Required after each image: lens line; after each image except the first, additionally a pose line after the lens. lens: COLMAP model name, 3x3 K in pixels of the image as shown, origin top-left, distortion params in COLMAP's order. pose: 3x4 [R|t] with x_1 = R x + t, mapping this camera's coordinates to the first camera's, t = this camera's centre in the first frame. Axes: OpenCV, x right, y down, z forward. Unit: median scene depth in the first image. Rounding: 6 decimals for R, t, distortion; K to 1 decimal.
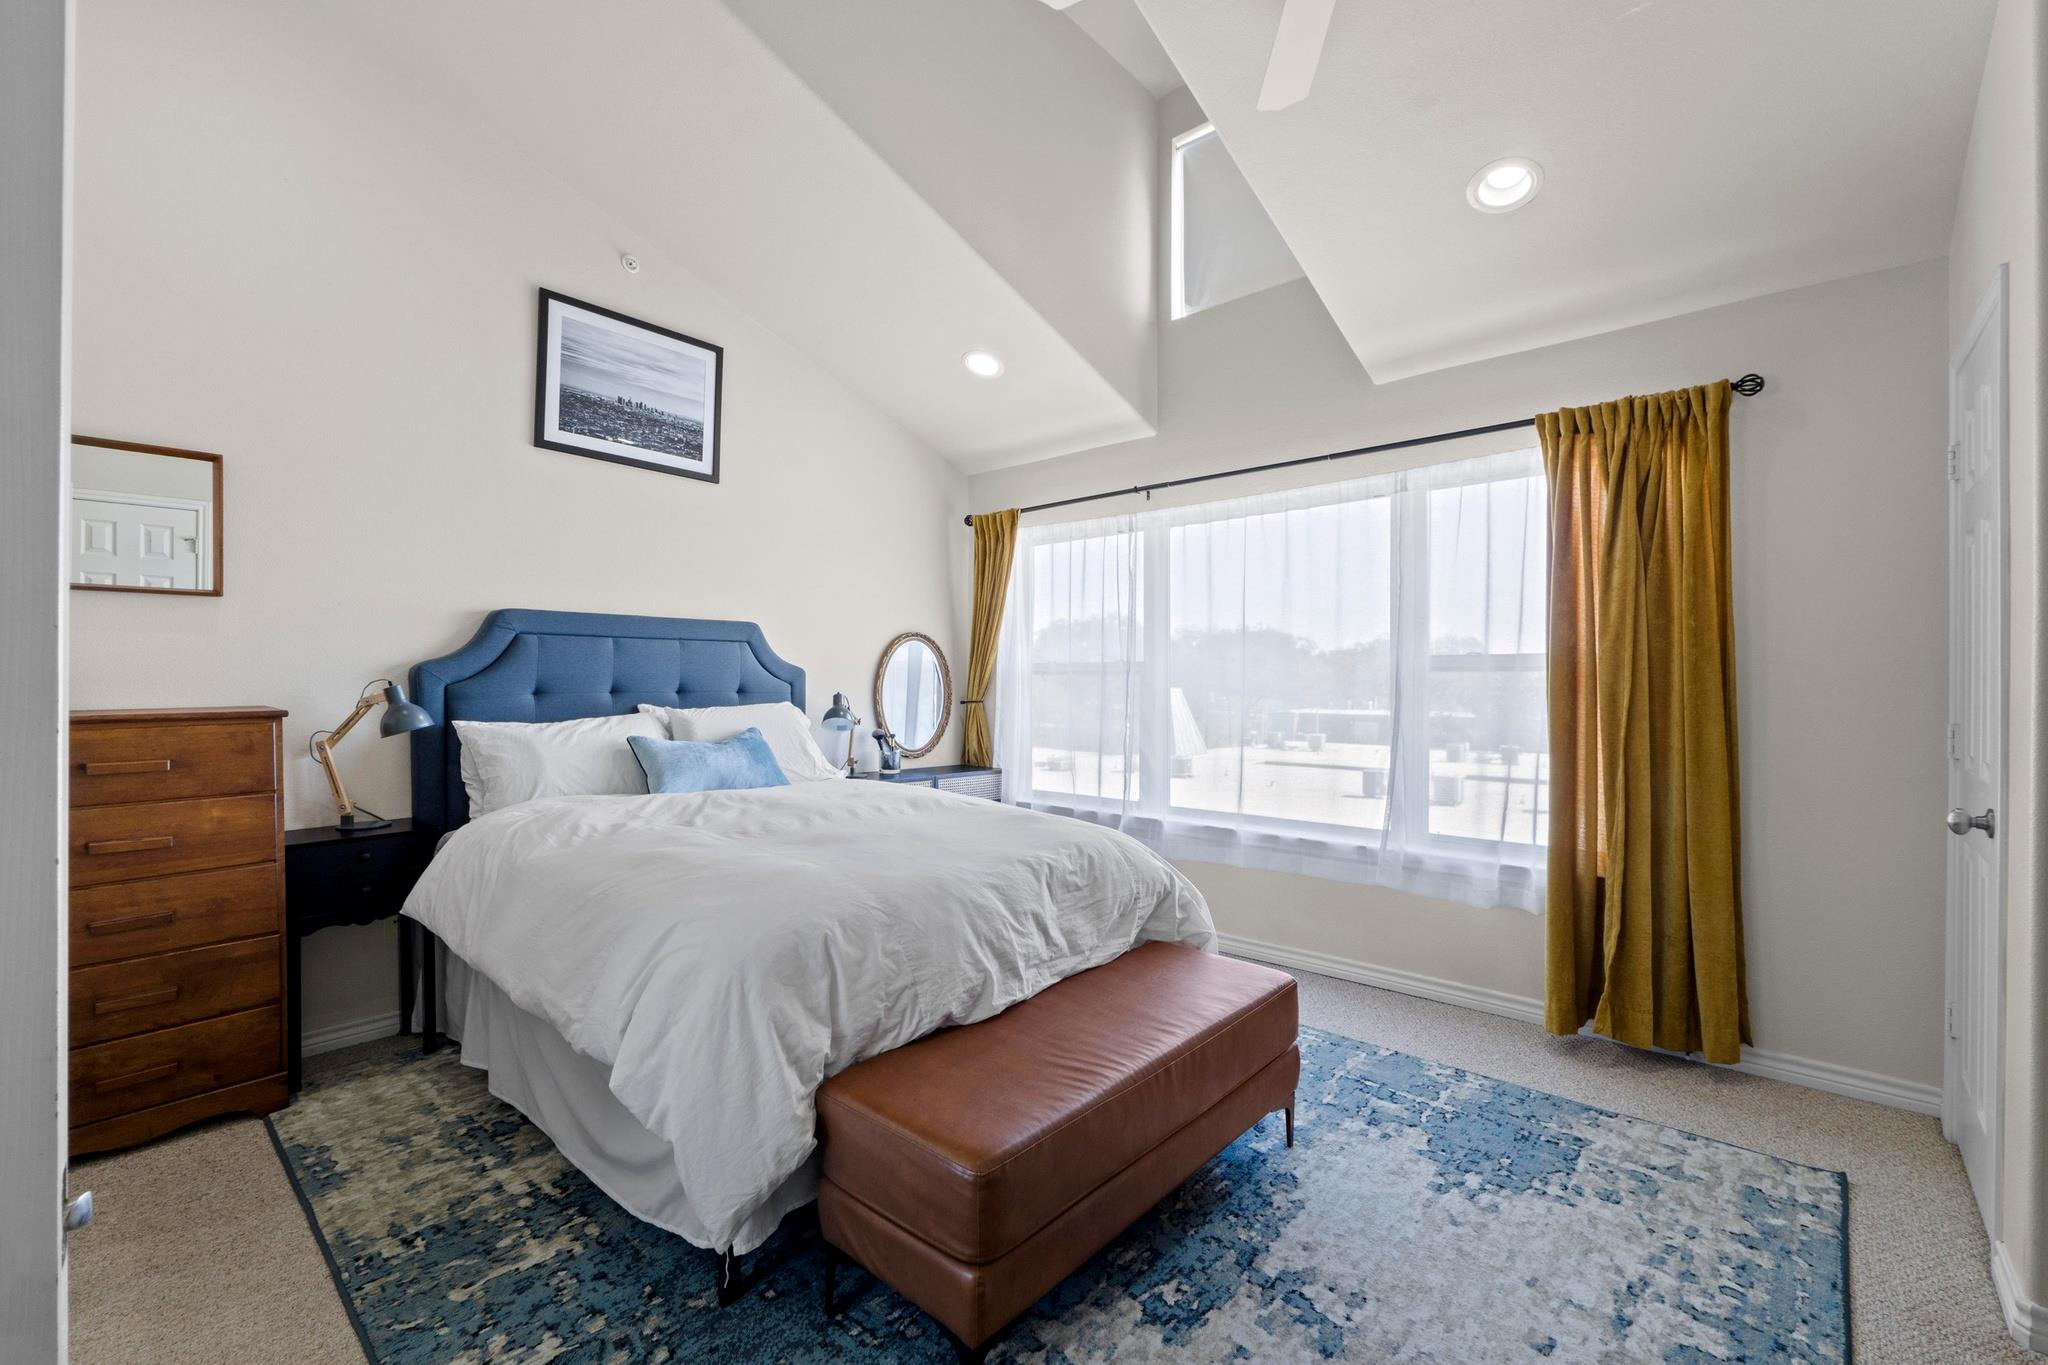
lens RADIAL K [[868.1, 0, 1020.0], [0, 868.1, 672.3], [0, 0, 1]] dist [-0.003563, -0.000359]
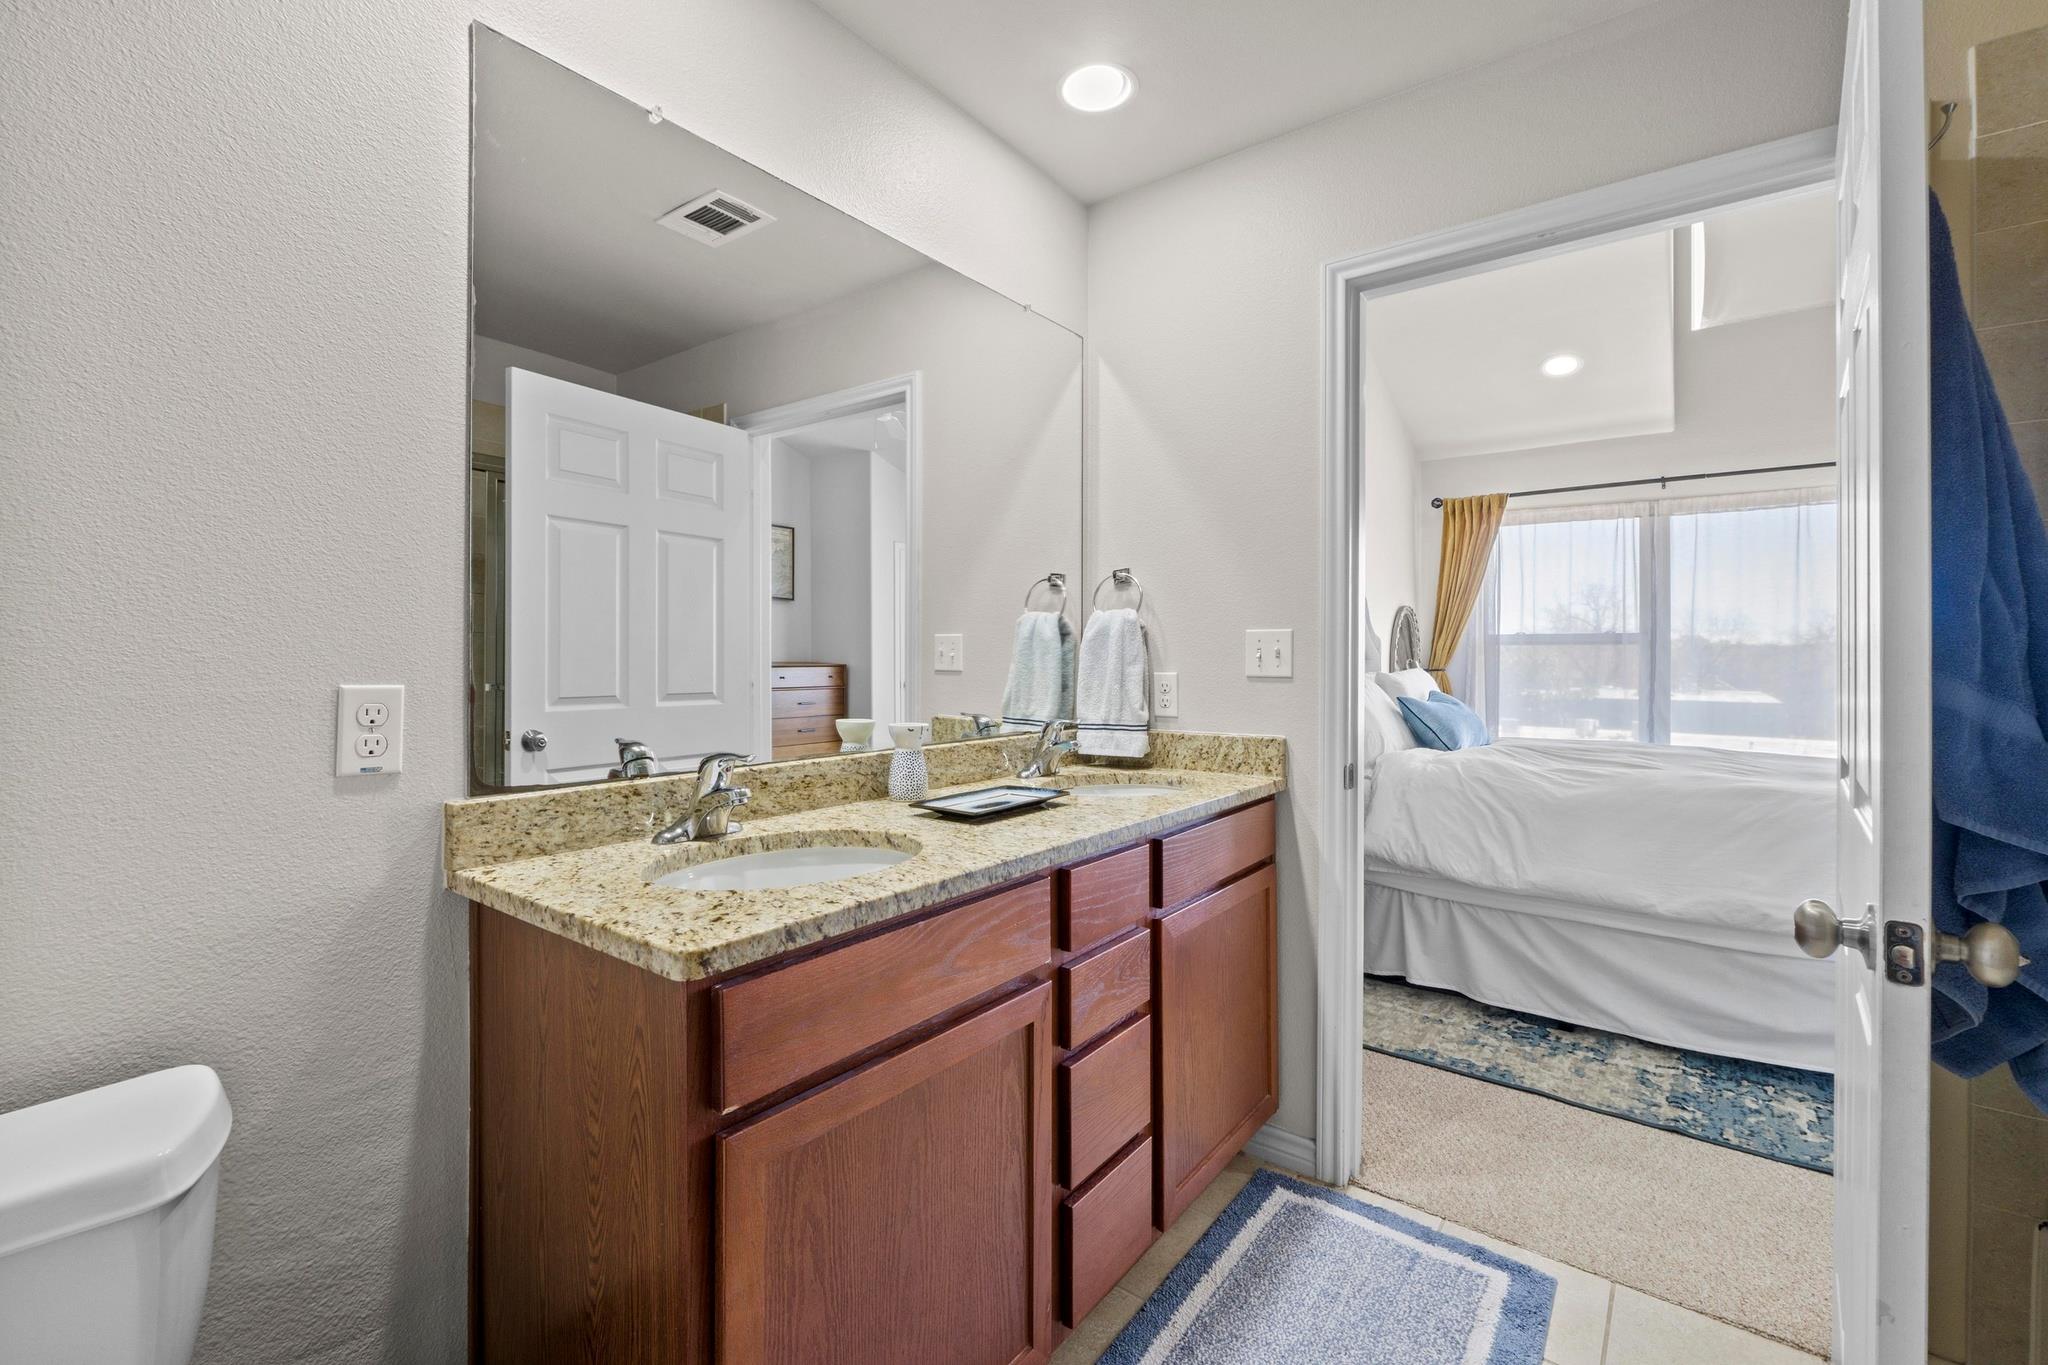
lens RADIAL K [[883.7, 0, 1029.5], [0, 883.7, 659.2], [0, 0, 1]] dist [-0.003710, 0.000326]
pose [[0.994758, 0.008586, 0.101898, -1.359267], [-0.009923, 0.999871, 0.012631, 0.022192], [-0.101776, -0.013575, 0.994715, -0.090885]]
